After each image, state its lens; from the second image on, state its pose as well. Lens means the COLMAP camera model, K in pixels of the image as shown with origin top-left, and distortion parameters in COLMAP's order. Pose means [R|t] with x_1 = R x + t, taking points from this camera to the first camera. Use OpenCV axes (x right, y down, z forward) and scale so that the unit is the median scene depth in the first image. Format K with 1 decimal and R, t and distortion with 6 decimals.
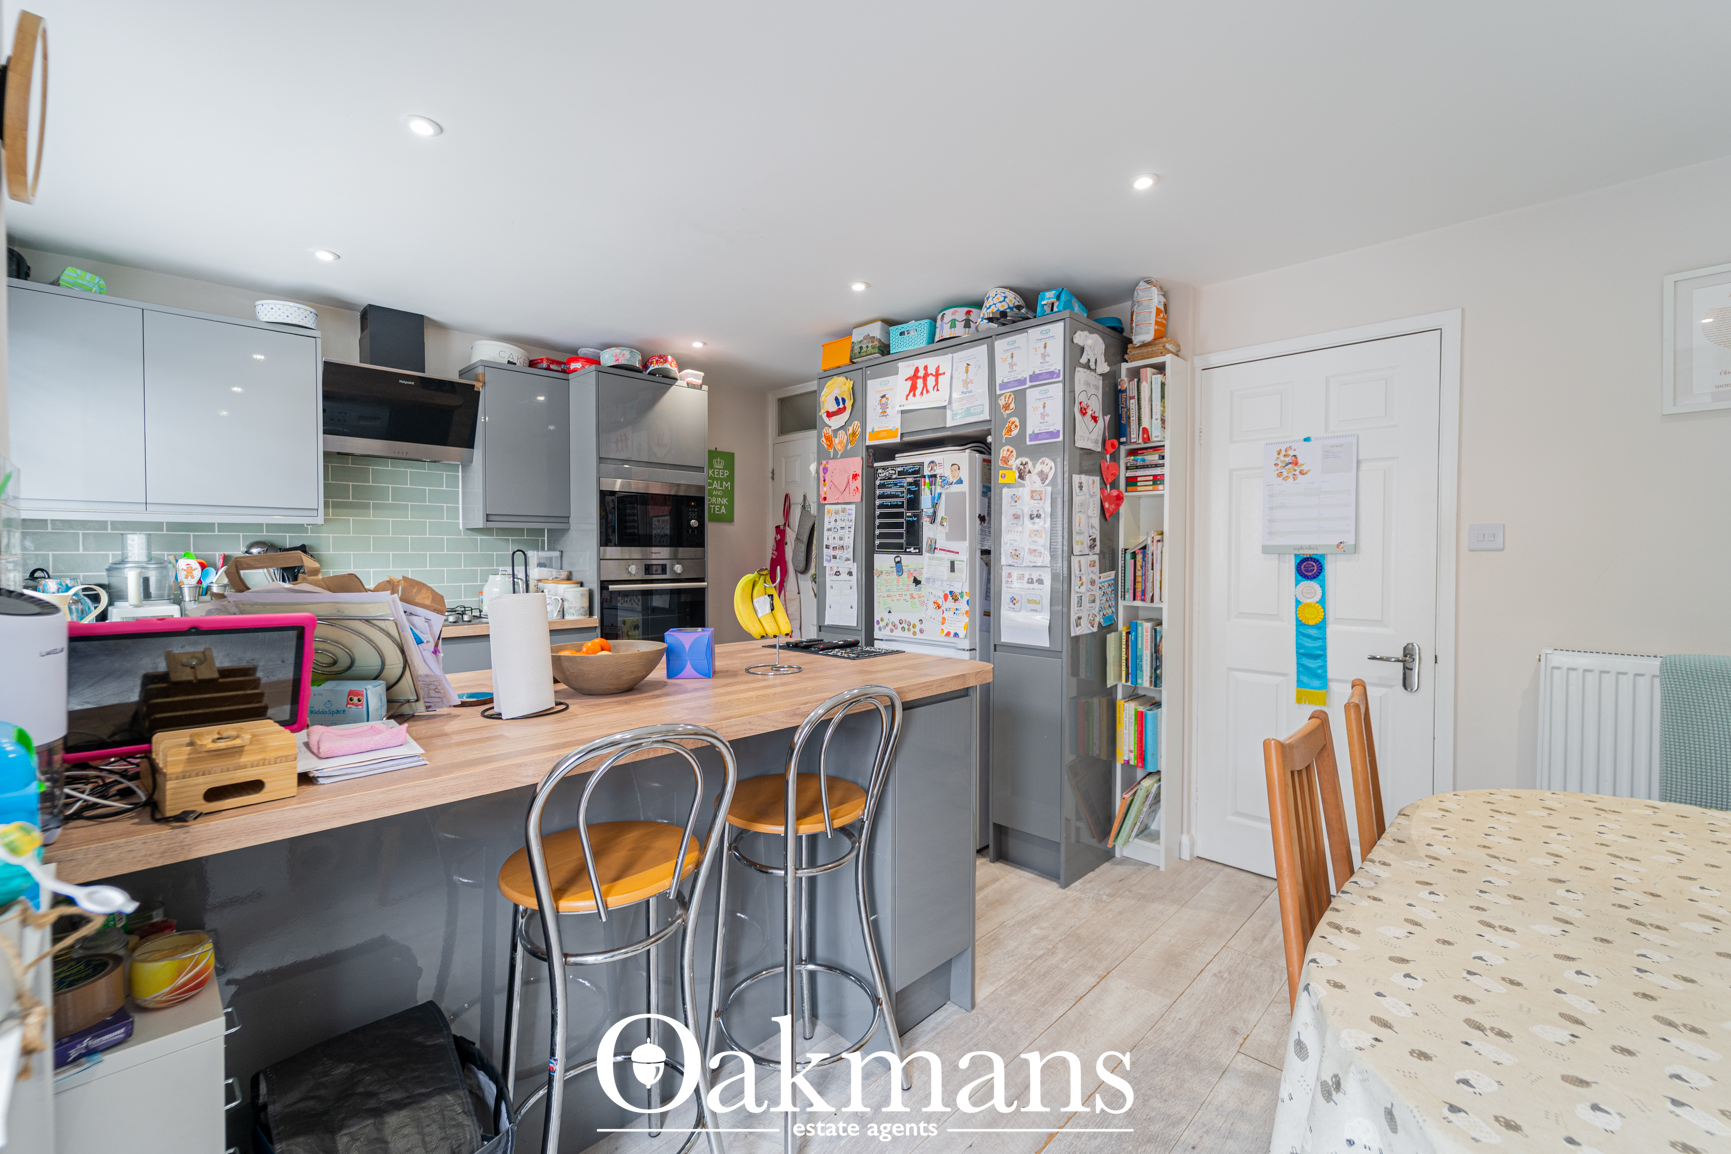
lens RADIAL K [[715.2, 0, 854.8], [0, 715.2, 566.8], [0, 0, 1]] dist [0.004101, -0.002260]
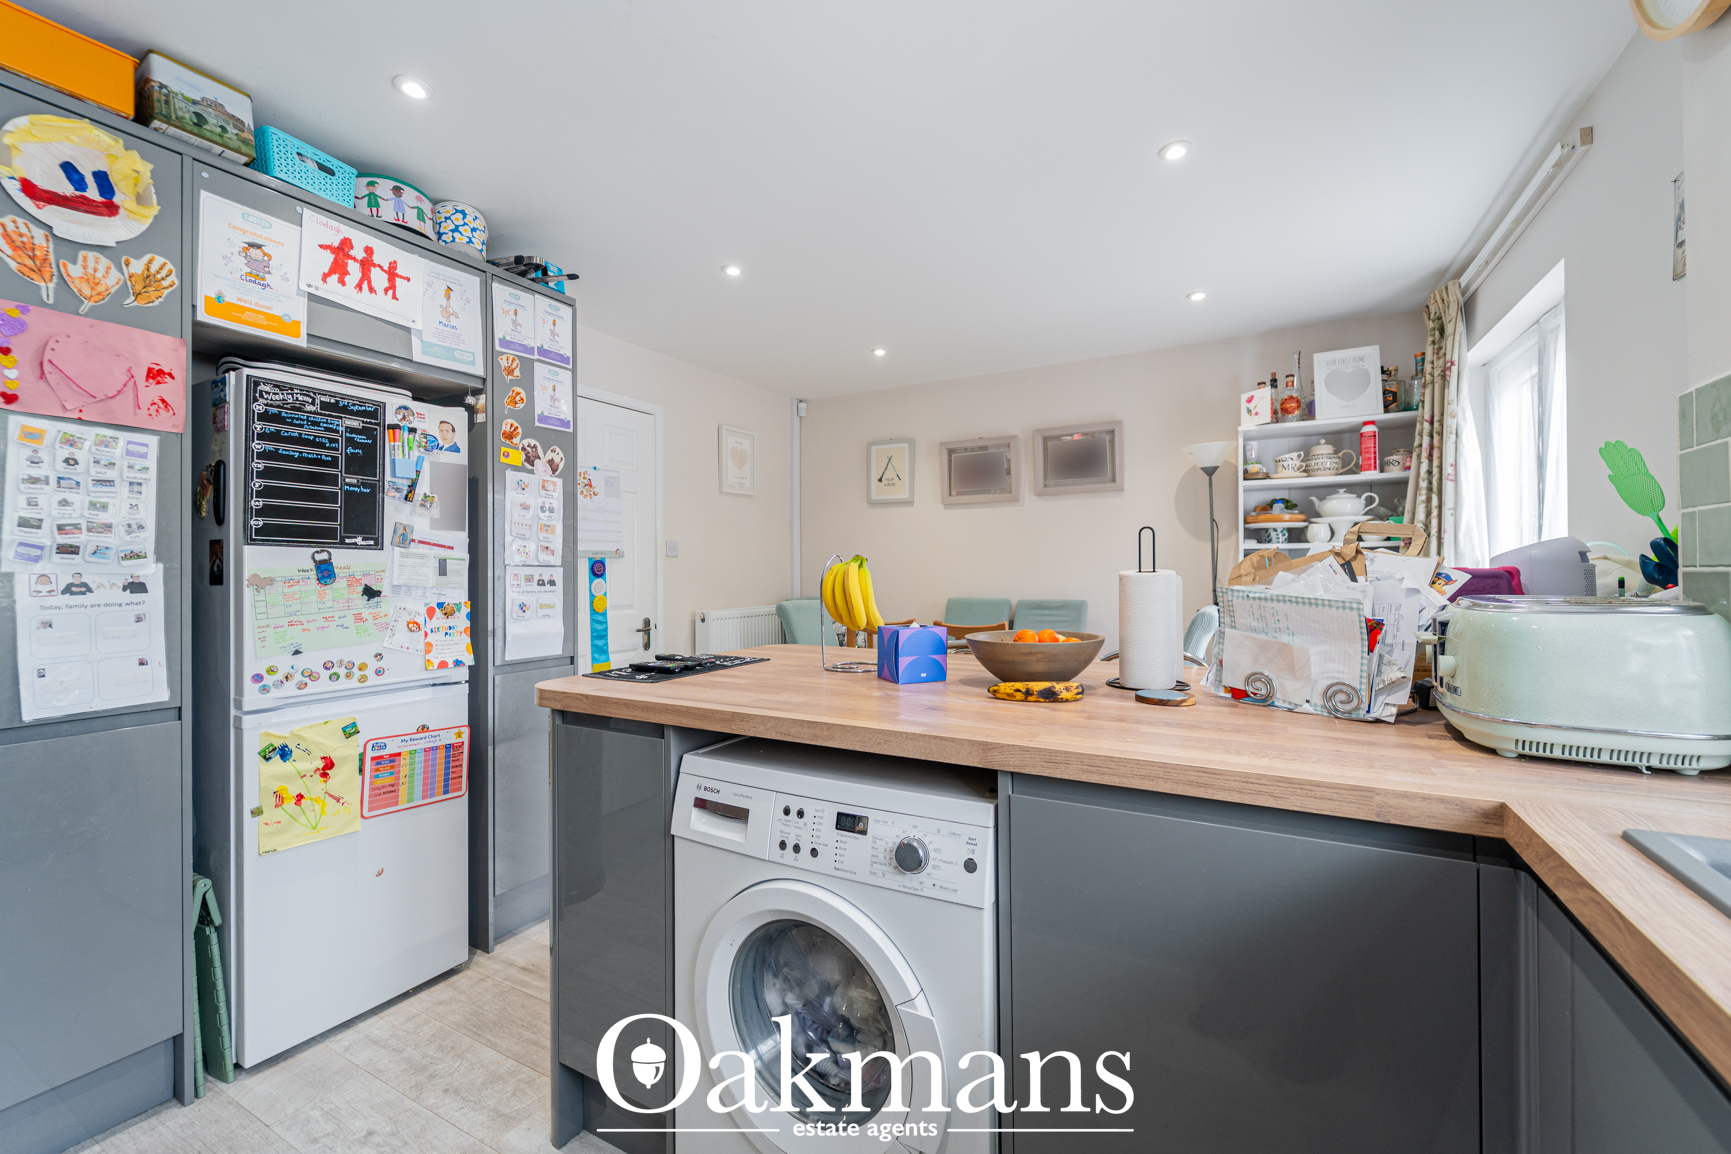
lens RADIAL K [[715.2, 0, 861.5], [0, 715.2, 575.2], [0, 0, 1]] dist [0.004101, -0.002260]
pose [[-0.270449, -0.004198, 0.962725, -0.627010], [0.026106, 0.999591, 0.011692, 0.009387], [-0.962380, 0.028295, -0.270229, 0.770553]]
